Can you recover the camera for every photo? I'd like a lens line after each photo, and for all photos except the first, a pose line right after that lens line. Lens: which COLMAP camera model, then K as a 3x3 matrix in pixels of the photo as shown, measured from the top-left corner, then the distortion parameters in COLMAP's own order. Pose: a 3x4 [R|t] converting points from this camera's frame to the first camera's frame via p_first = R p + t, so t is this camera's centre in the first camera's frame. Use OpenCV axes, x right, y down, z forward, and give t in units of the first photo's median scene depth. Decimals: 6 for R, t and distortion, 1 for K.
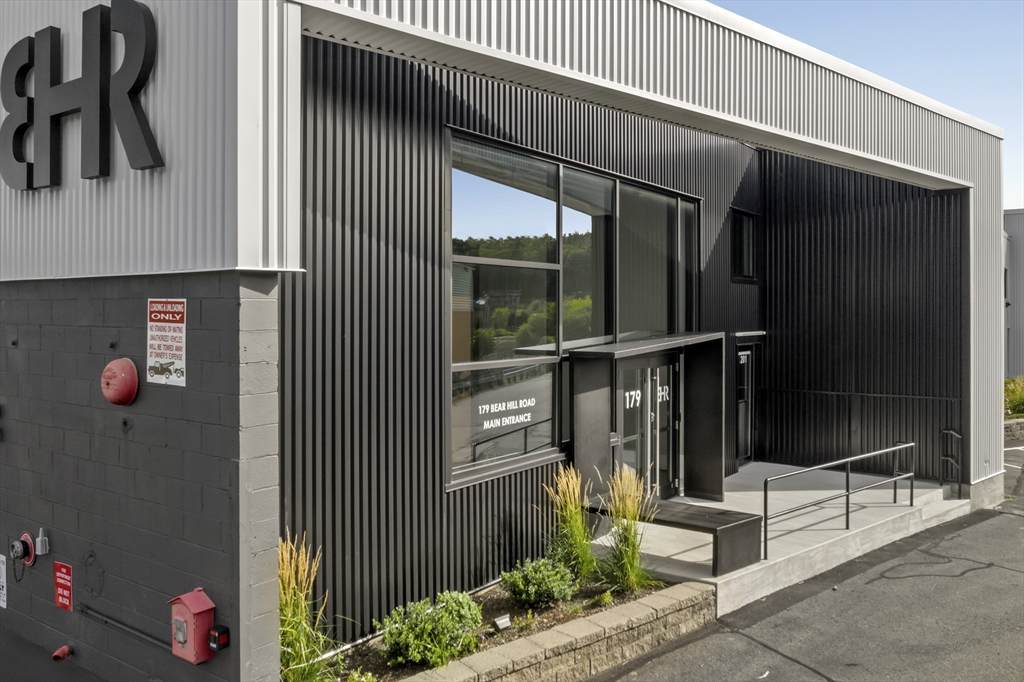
lens RADIAL K [[807.9, 0, 512.2], [0, 807.9, 315.8], [0, 0, 1]] dist [-0.035817, 0.001175]
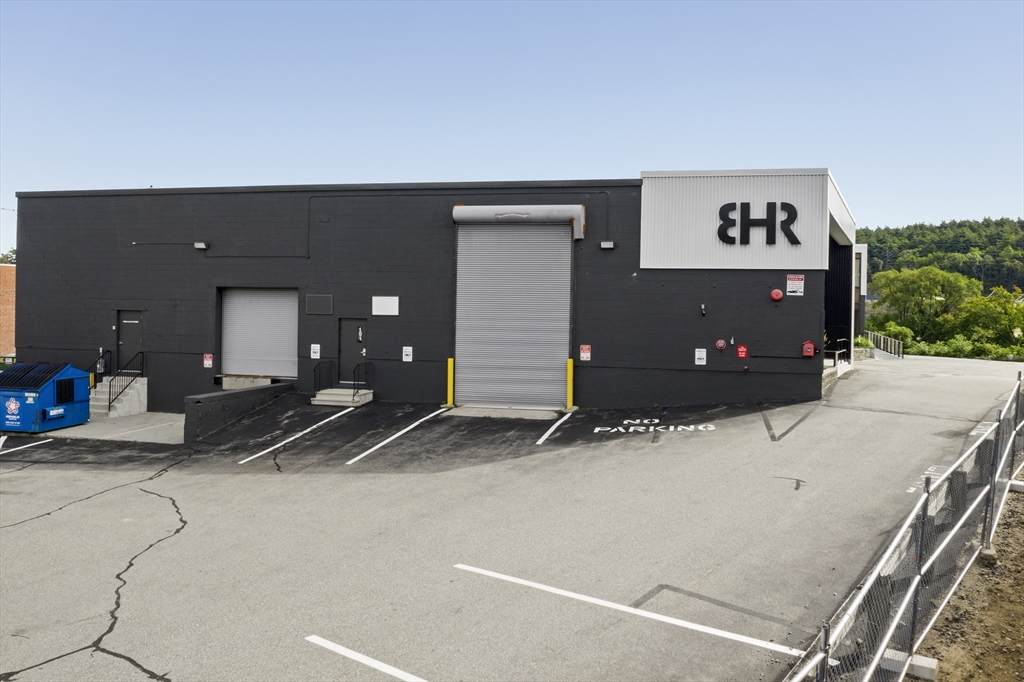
lens RADIAL K [[808.5, 0, 512.5], [0, 808.5, 300.6], [0, 0, 1]] dist [-0.029633, 0.000275]
pose [[0.922433, 0.024869, 0.385355, -3.328838], [-0.017046, 0.999574, -0.023703, 0.232829], [-0.385780, 0.015296, 0.922464, -2.273056]]
